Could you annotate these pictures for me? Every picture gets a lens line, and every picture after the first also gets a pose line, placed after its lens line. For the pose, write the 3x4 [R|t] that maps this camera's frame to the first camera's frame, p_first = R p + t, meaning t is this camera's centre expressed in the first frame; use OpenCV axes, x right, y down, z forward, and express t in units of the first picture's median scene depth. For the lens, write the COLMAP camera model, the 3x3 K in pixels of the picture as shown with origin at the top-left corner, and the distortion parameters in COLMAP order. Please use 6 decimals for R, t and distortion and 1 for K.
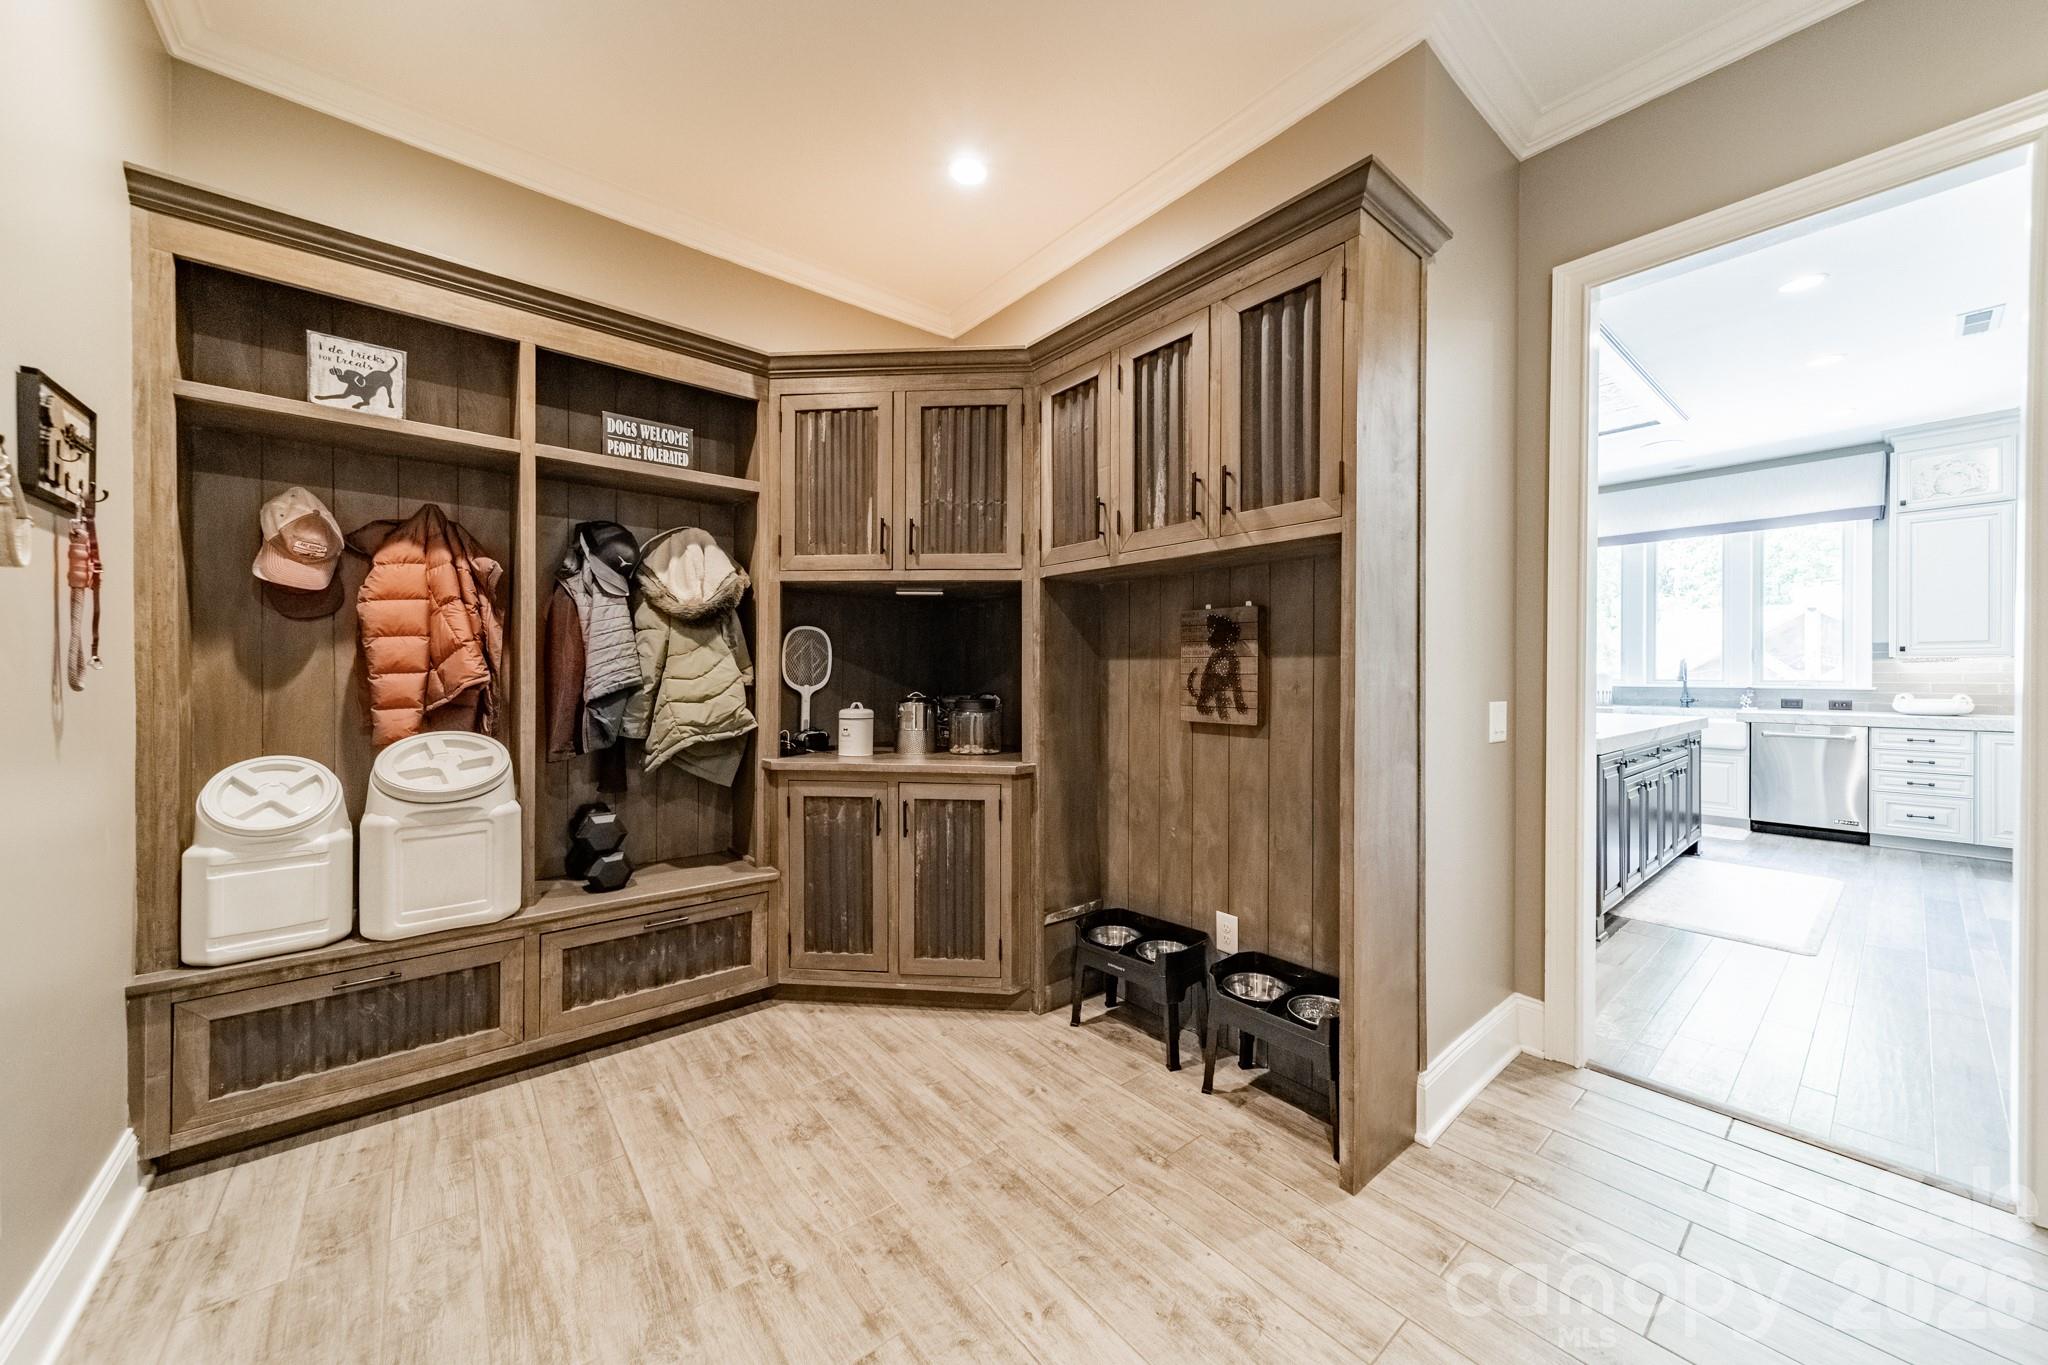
lens RADIAL K [[727.0, 0, 1022.6], [0, 727.0, 675.6], [0, 0, 1]] dist [0.002905, 0.000124]
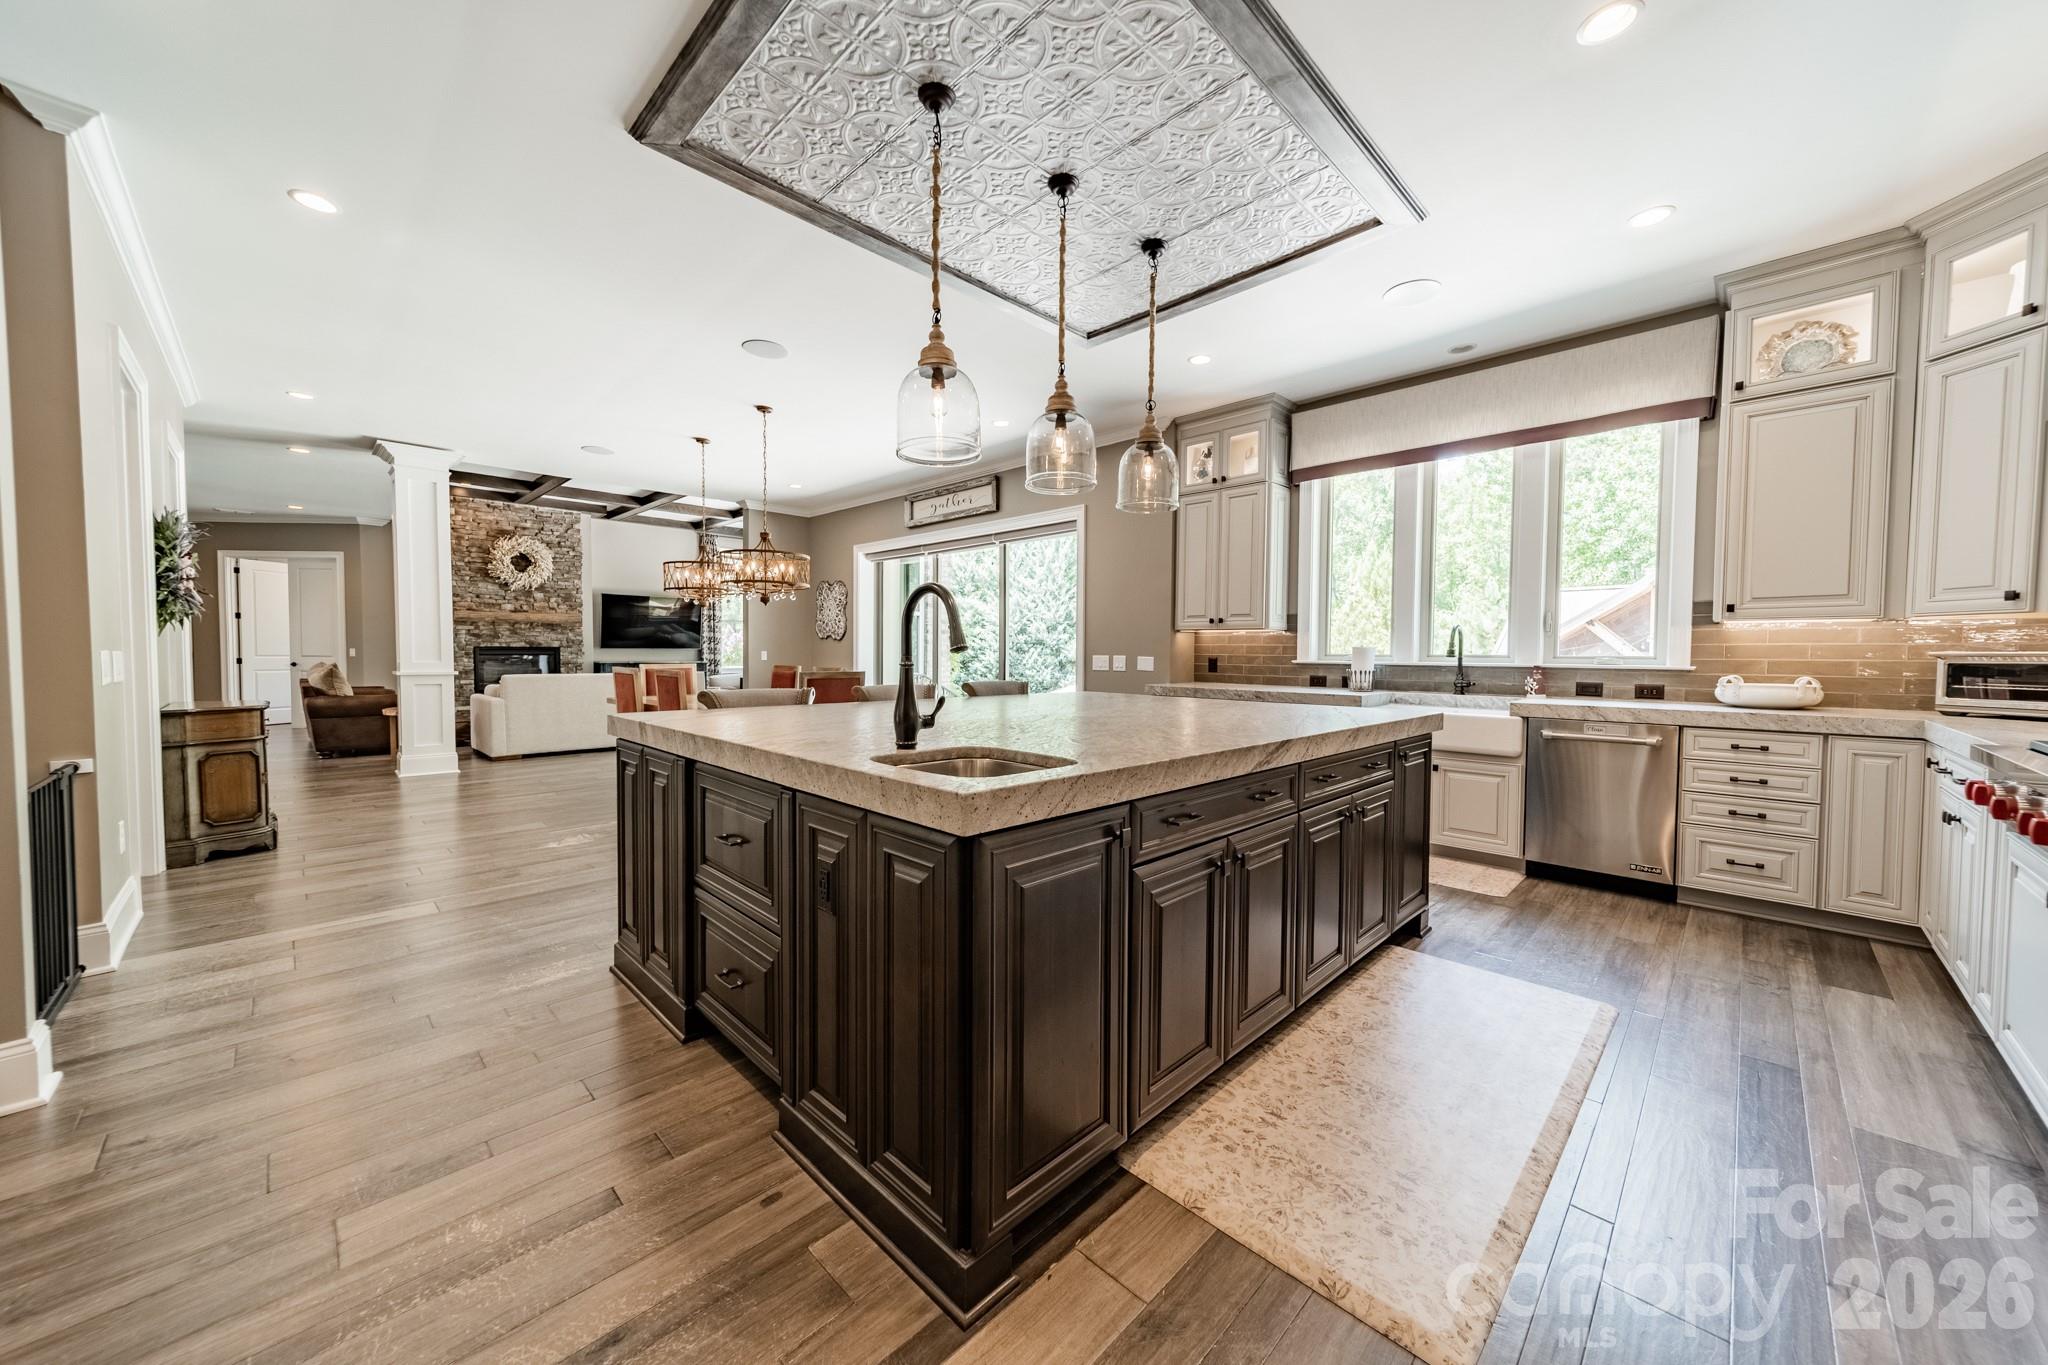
lens RADIAL K [[727.0, 0, 1029.7], [0, 727.0, 678.0], [0, 0, 1]] dist [0.002905, 0.000124]
pose [[0.994509, 0.004775, 0.104538, 0.488515], [-0.007745, 0.999577, 0.028024, 0.012933], [-0.104360, -0.028680, 0.994126, 0.394516]]
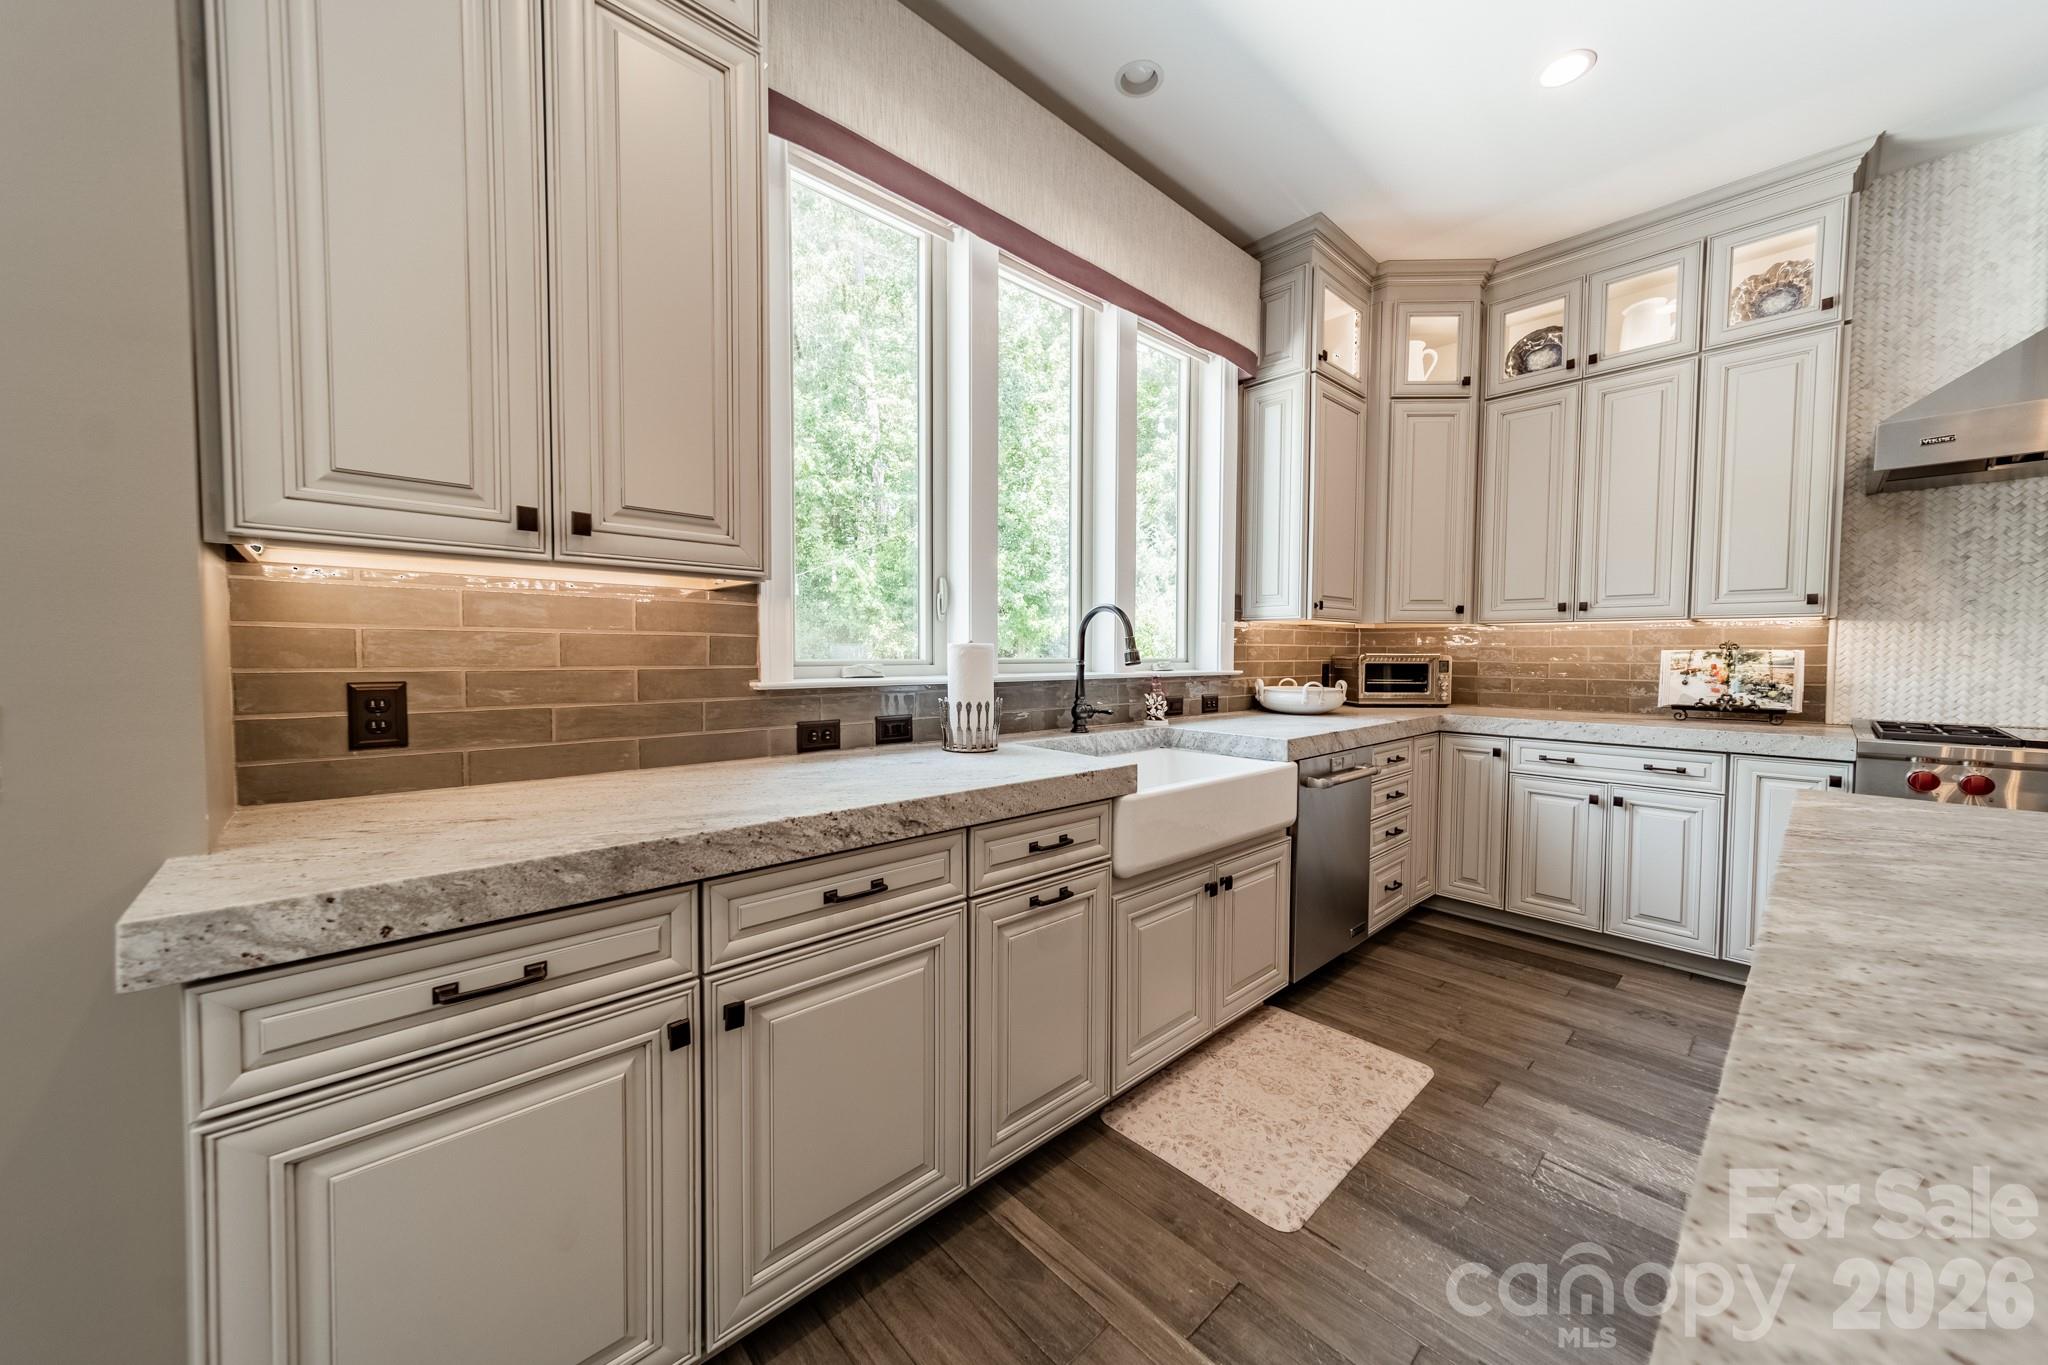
lens RADIAL K [[727.0, 0, 1025.2], [0, 727.0, 677.2], [0, 0, 1]] dist [0.002905, 0.000124]
pose [[-0.064225, -0.033308, 0.997379, 0.612727], [0.003570, 0.999429, 0.033606, 0.001253], [-0.997929, 0.005719, -0.064069, 1.235724]]
